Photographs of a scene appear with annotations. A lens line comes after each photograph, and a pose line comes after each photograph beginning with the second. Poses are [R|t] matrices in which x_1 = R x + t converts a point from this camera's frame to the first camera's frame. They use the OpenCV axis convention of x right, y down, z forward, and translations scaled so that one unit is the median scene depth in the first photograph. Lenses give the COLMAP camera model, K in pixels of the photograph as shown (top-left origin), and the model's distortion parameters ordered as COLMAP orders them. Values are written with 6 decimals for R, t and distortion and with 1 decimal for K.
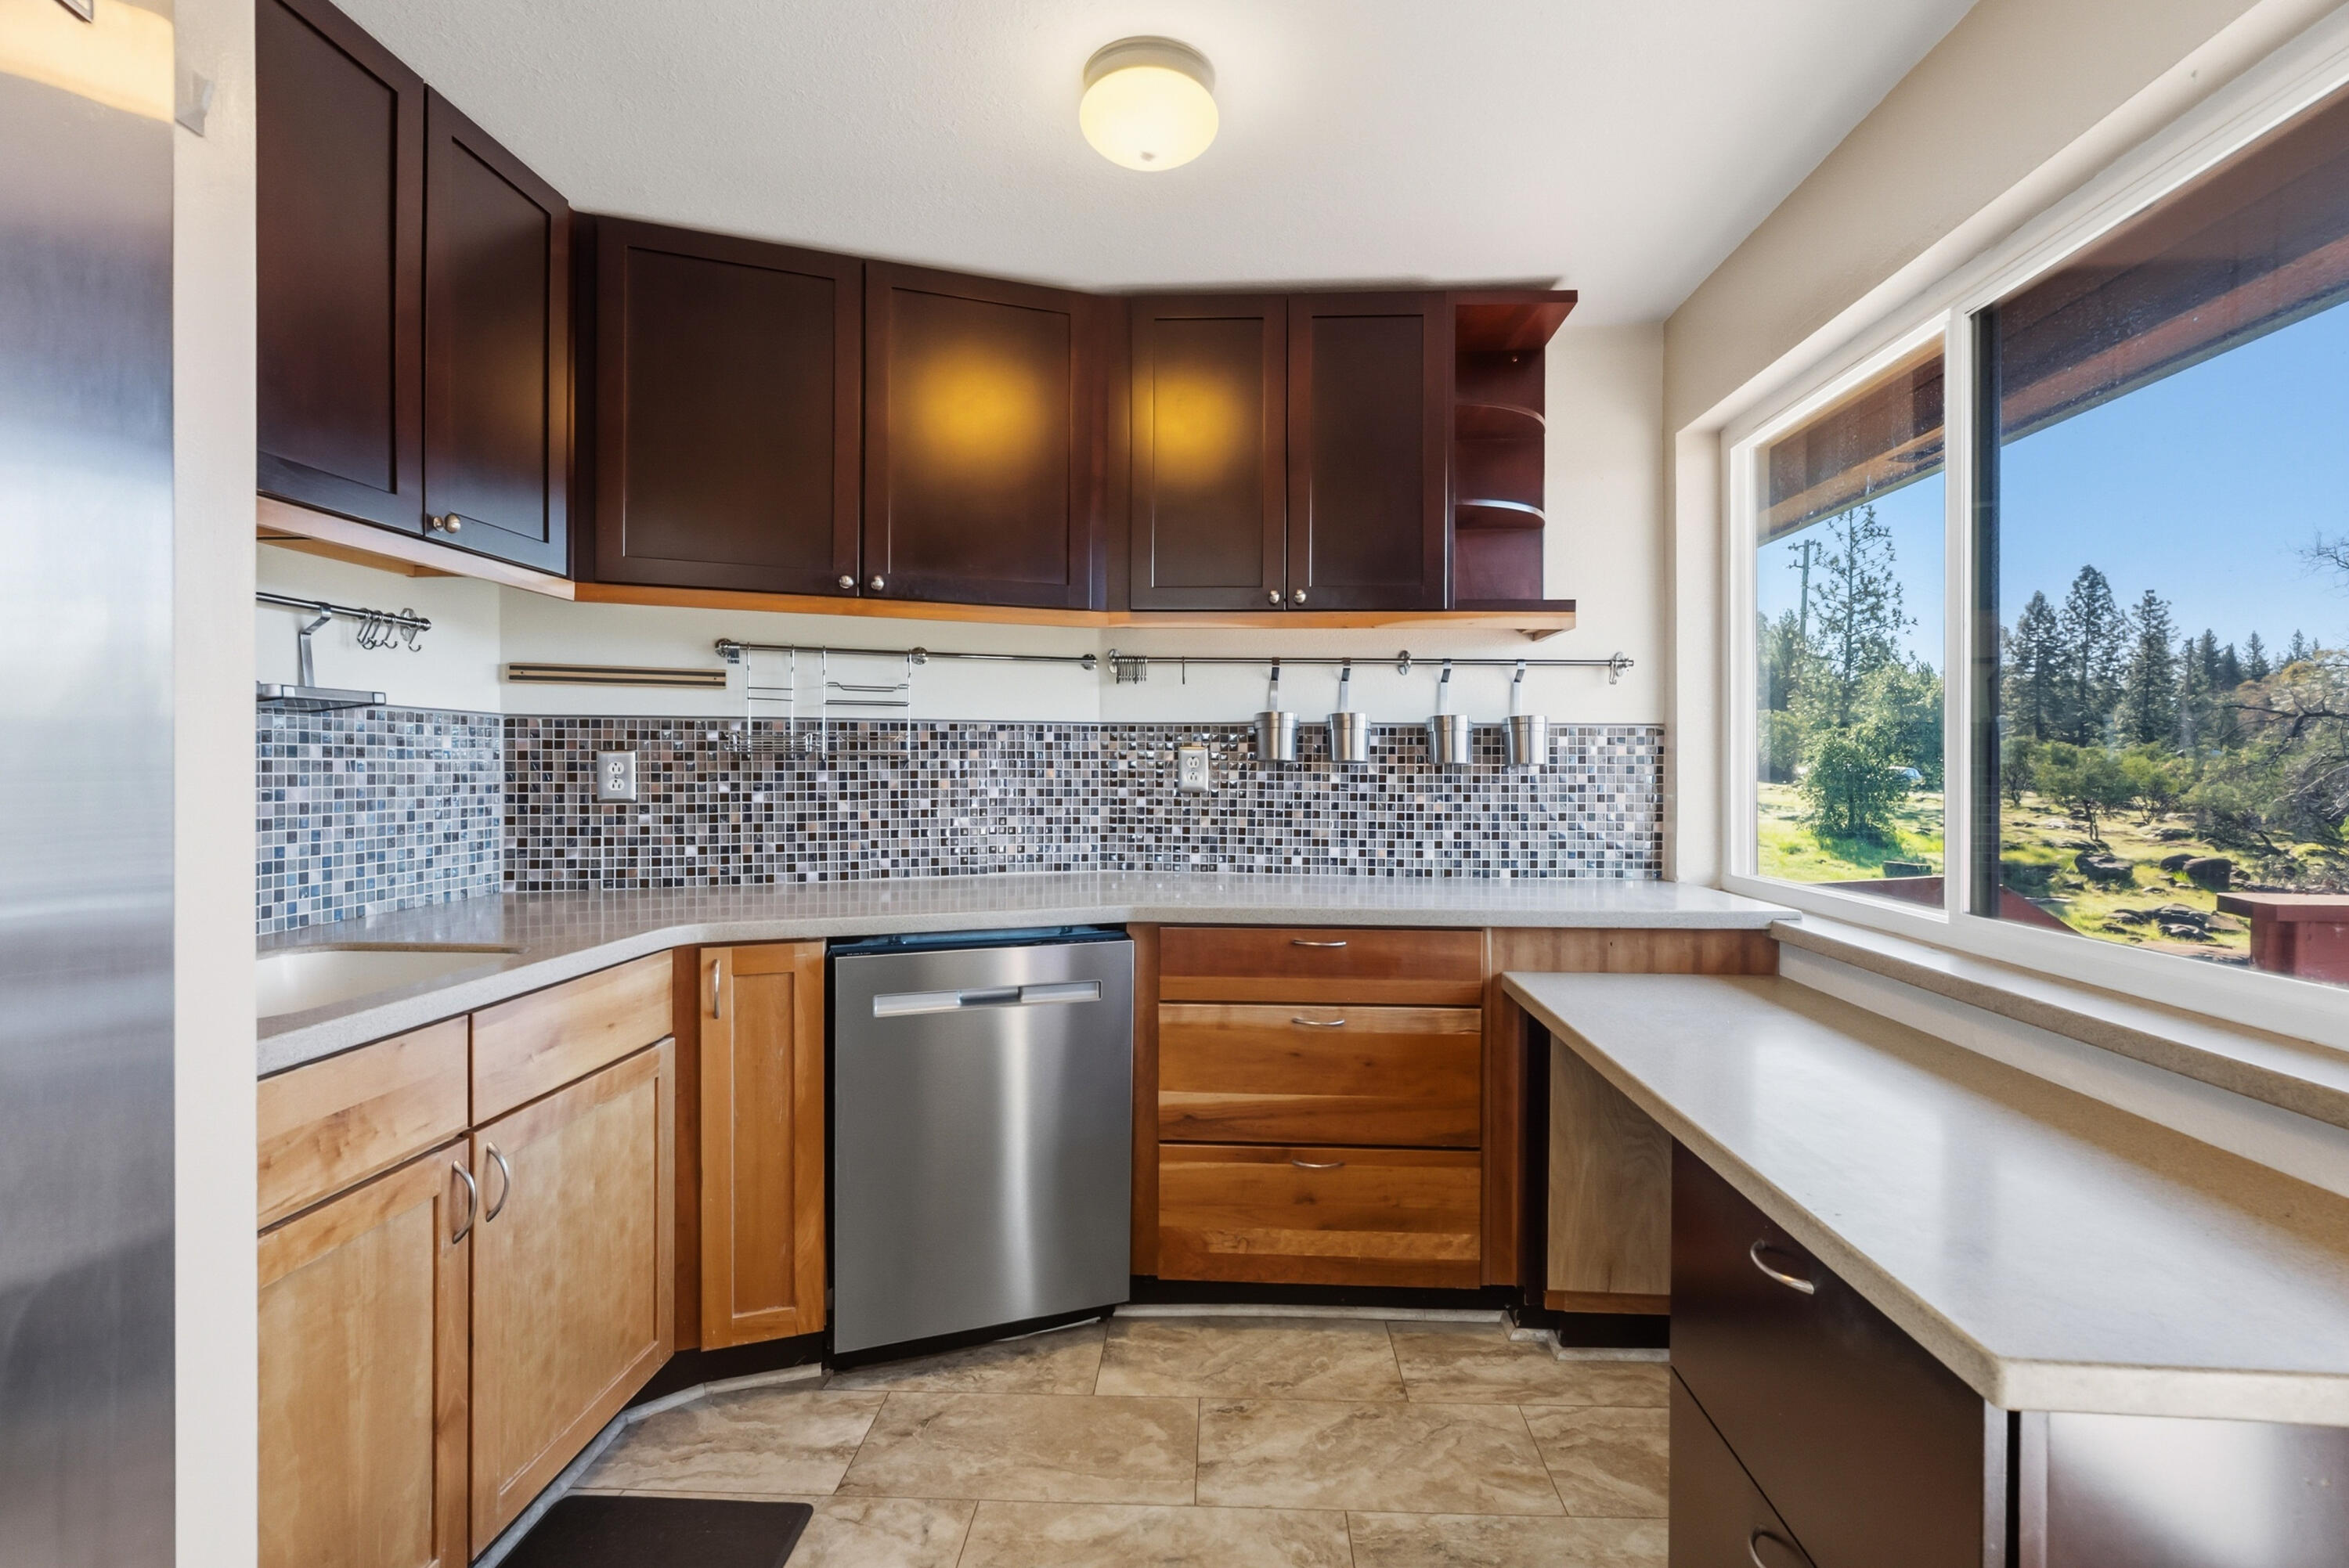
lens RADIAL K [[1087.3, 0, 1182.9], [0, 1087.3, 778.6], [0, 0, 1]] dist [-0.015029, 0.005402]
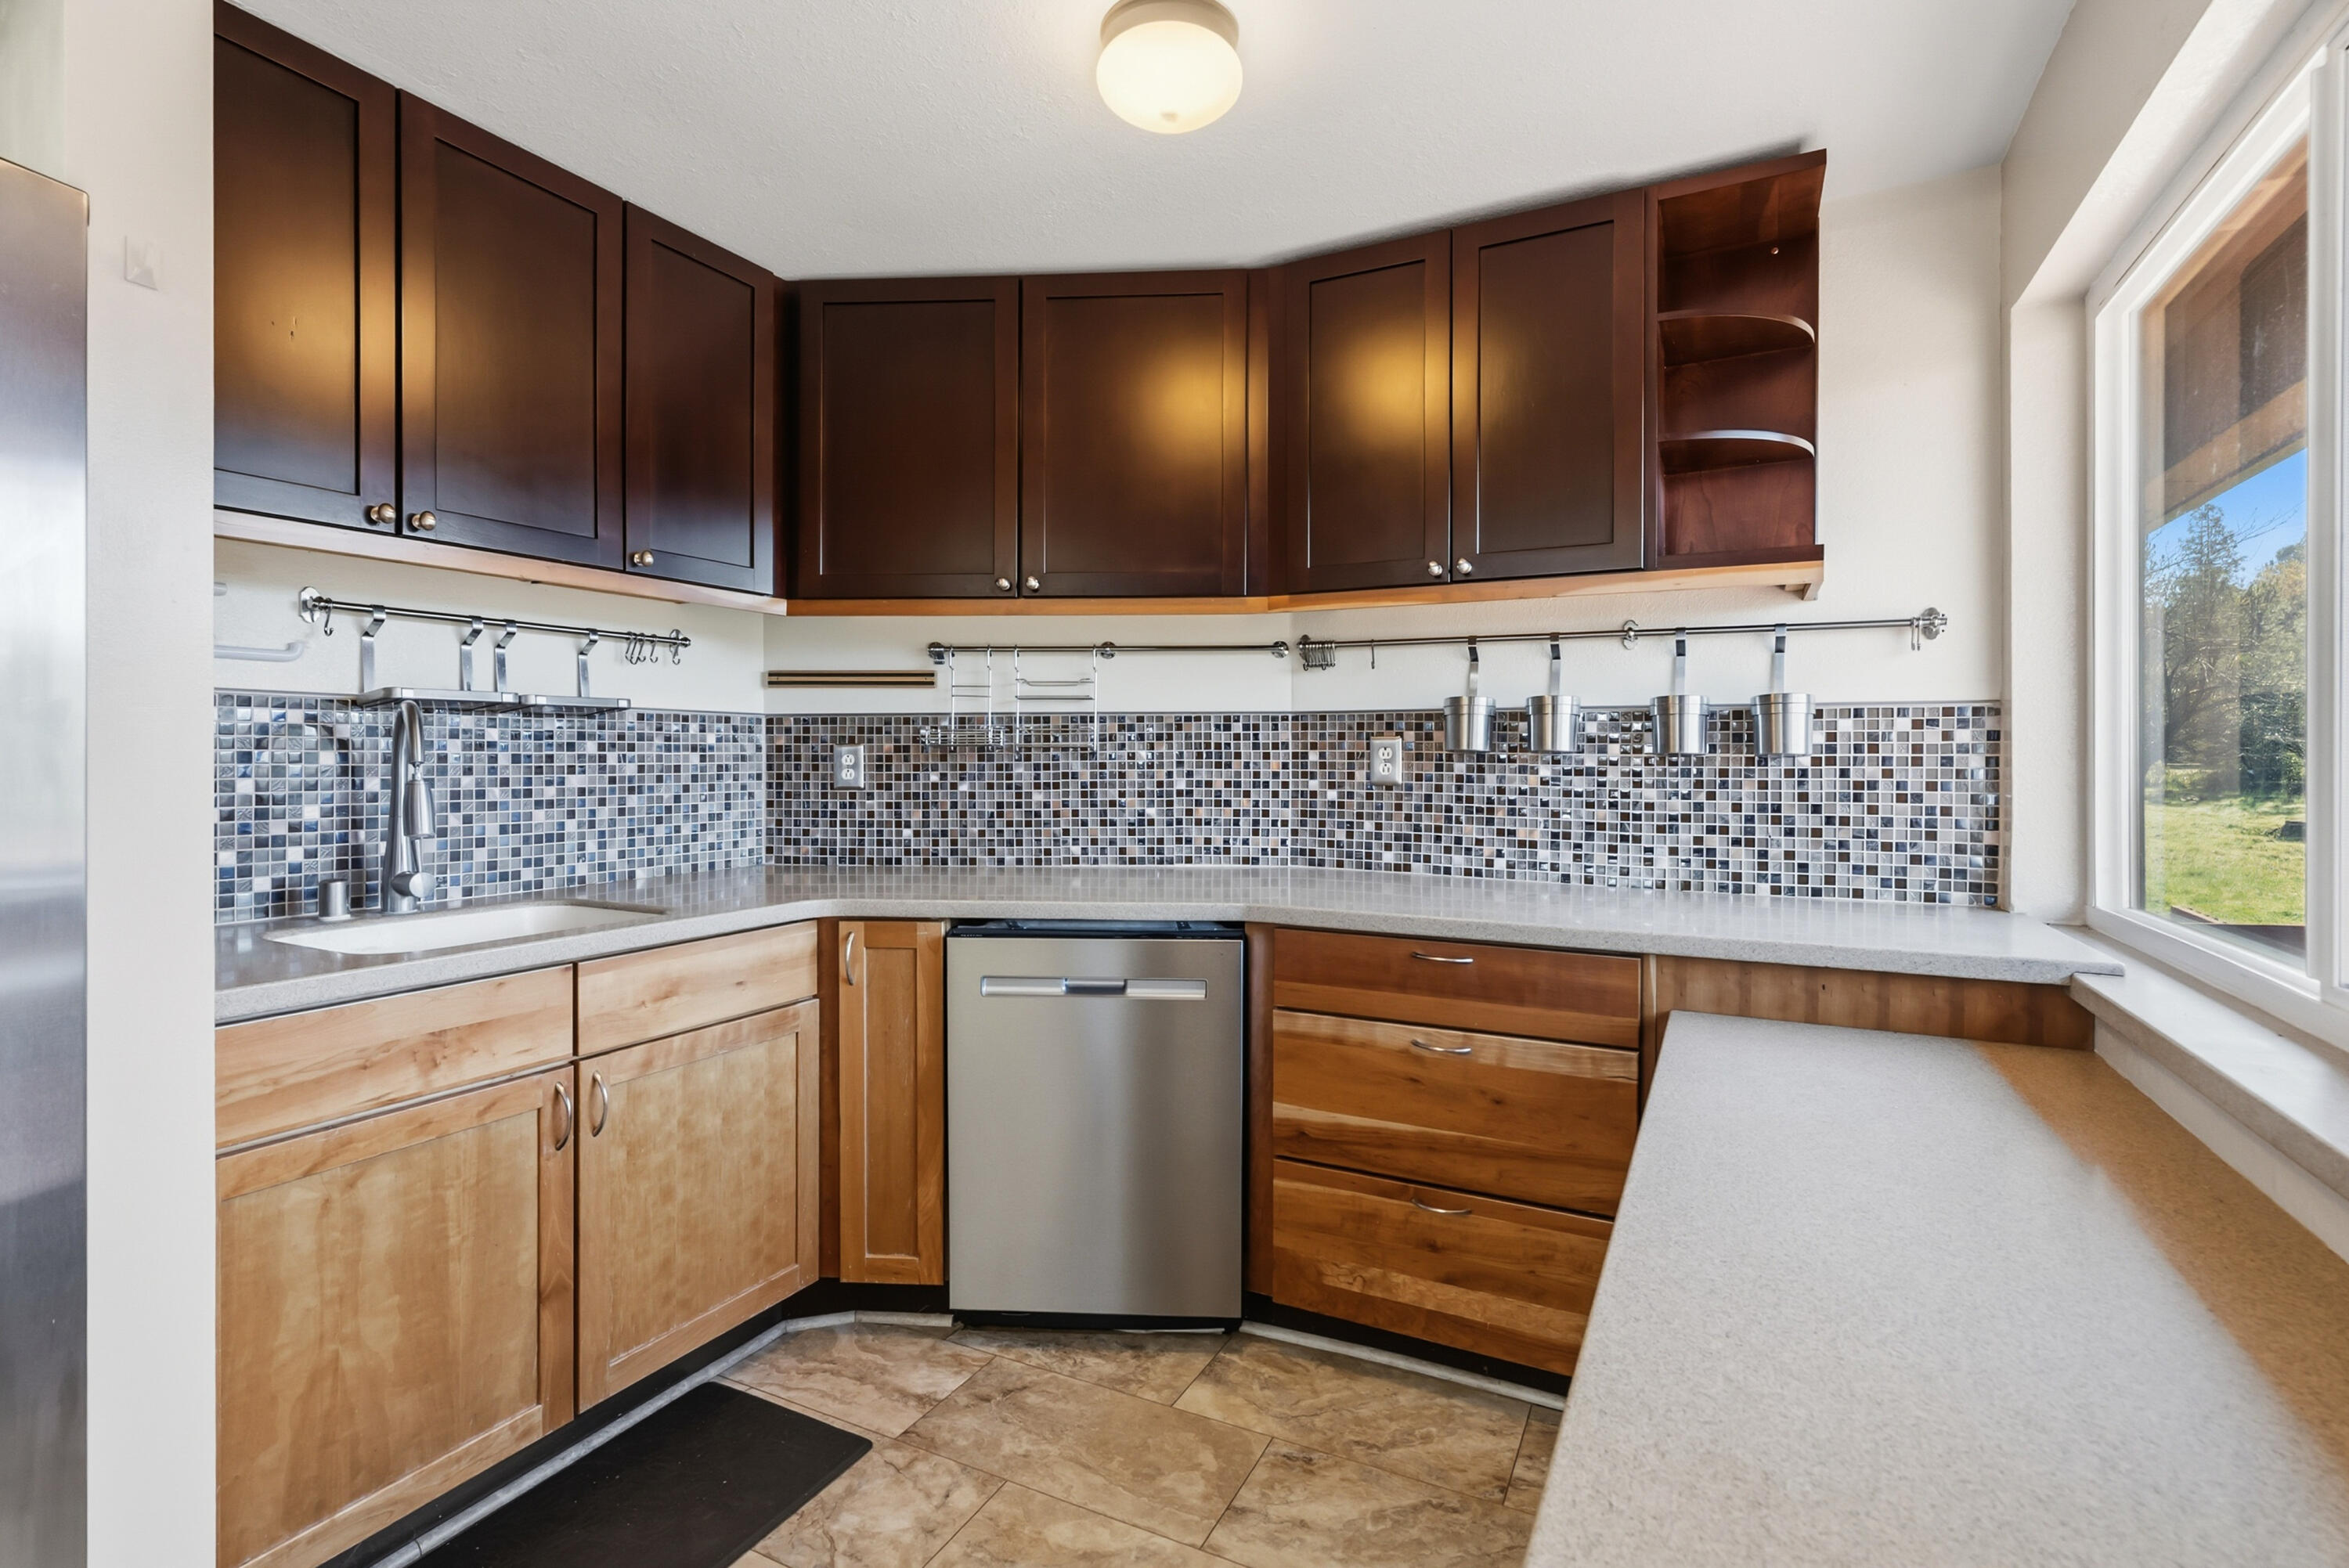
lens RADIAL K [[1083.4, 0, 1174.0], [0, 1083.4, 770.0], [0, 0, 1]] dist [-0.006176, 0.000159]
pose [[0.911488, 0.003730, -0.411311, 0.255596], [-0.003212, 0.999993, 0.001950, -0.001974], [0.411315, -0.000457, 0.911493, 0.096055]]
